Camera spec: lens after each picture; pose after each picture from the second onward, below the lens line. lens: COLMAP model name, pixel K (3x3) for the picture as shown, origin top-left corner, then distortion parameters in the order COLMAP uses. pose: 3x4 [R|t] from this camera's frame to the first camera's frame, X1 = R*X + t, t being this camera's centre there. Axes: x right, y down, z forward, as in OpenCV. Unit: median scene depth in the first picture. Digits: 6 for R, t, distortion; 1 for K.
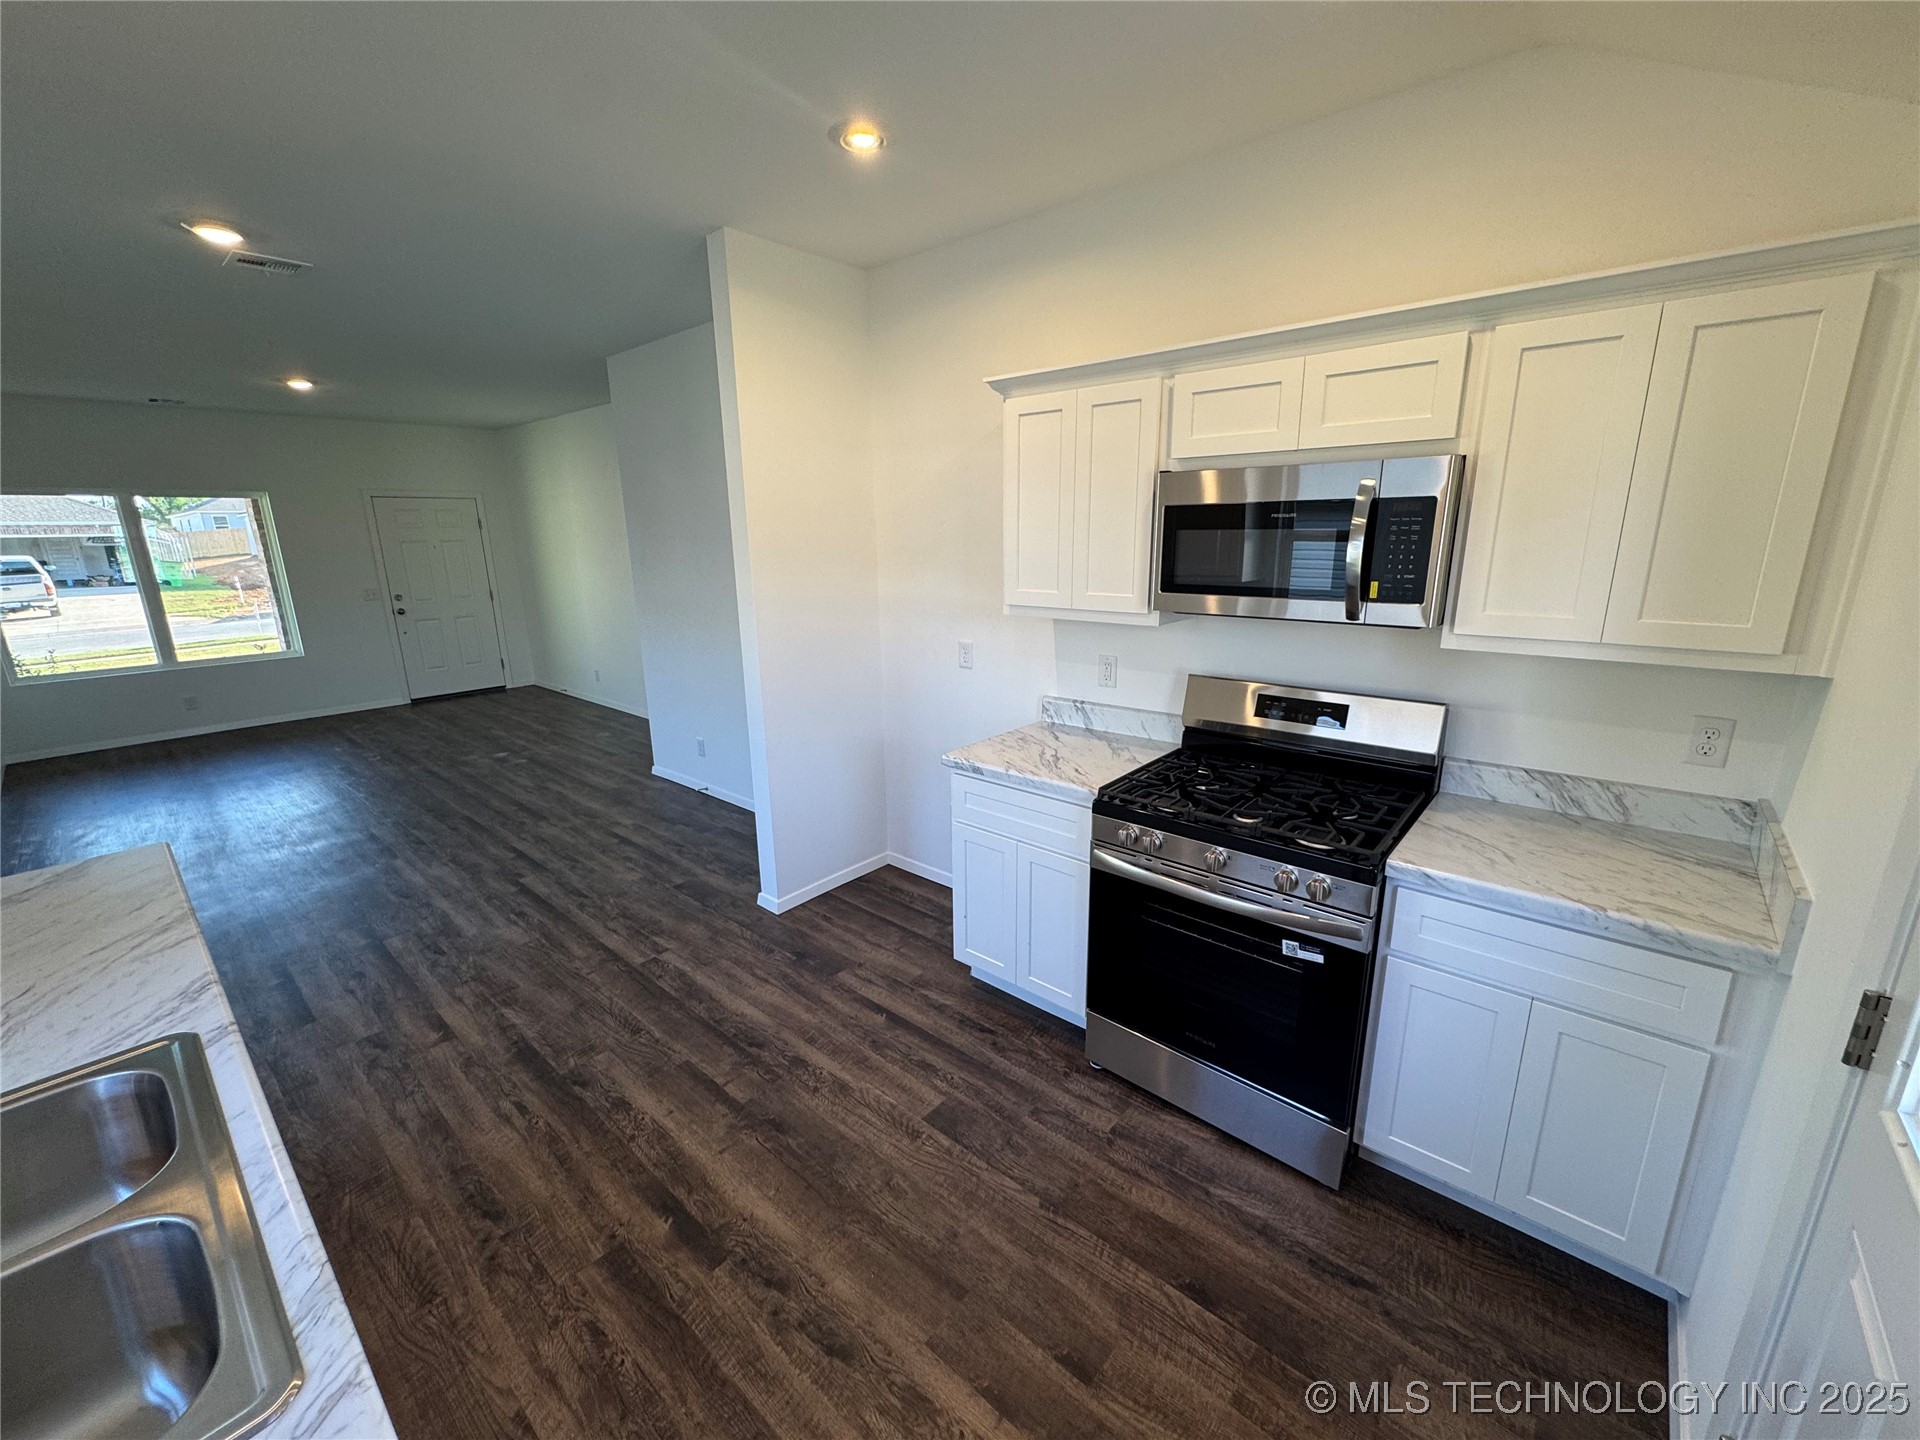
lens RADIAL K [[763.7, 0, 949.8], [0, 763.7, 719.0], [0, 0, 1]] dist [0.001075, 0.000046]
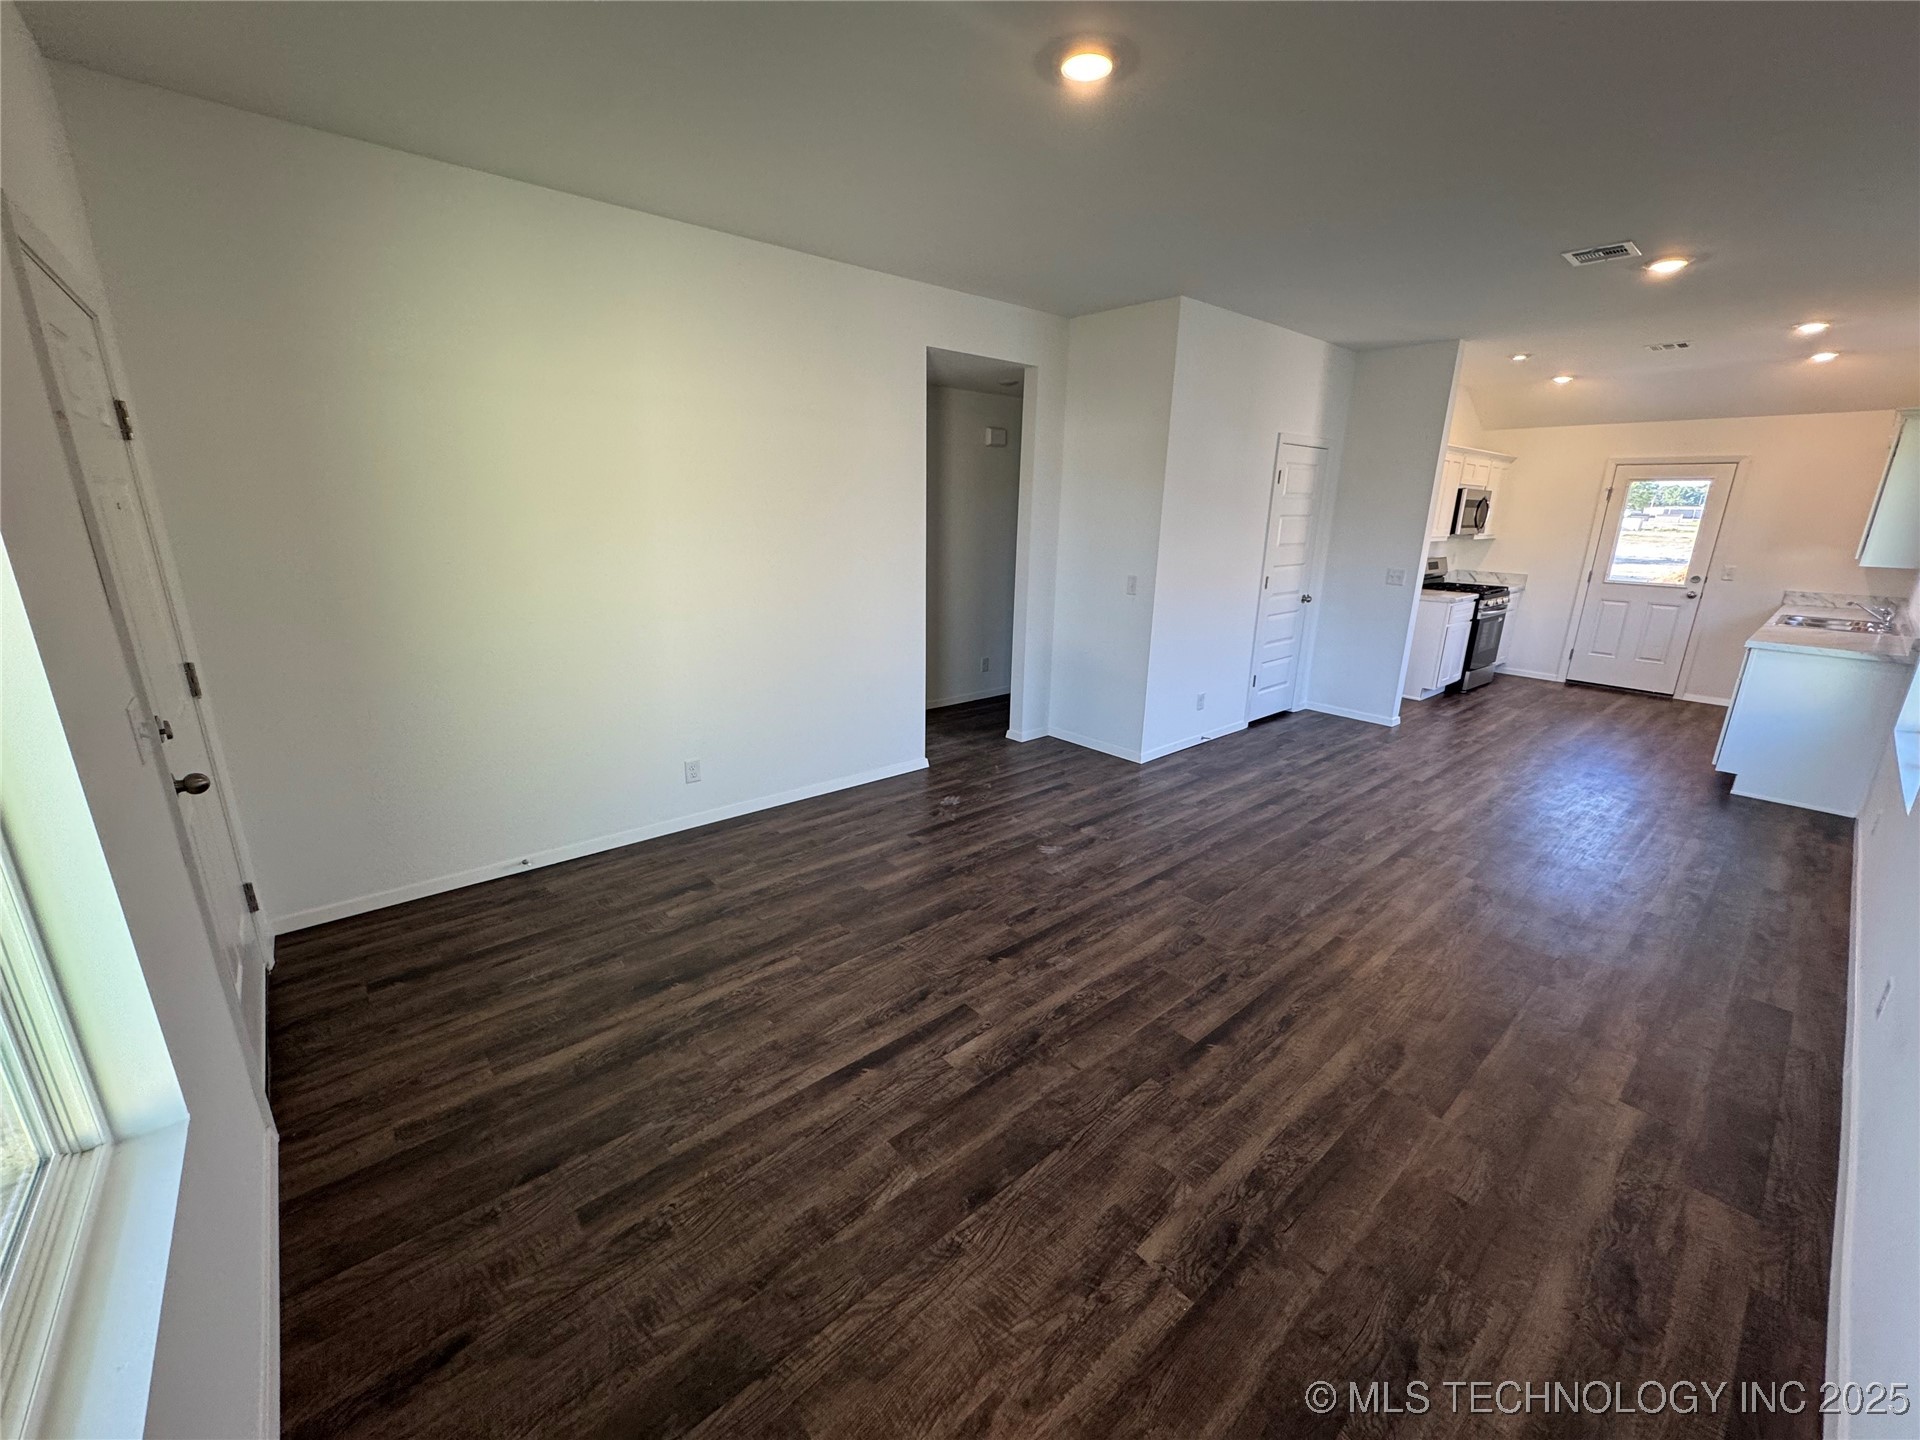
lens RADIAL K [[763.7, 0, 951.5], [0, 763.7, 726.2], [0, 0, 1]] dist [0.001075, 0.000046]
pose [[0.136189, -0.264283, 0.954781, -1.488425], [0.209235, 0.949694, 0.233030, -0.269464], [-0.968335, 0.168037, 0.184635, 1.206349]]
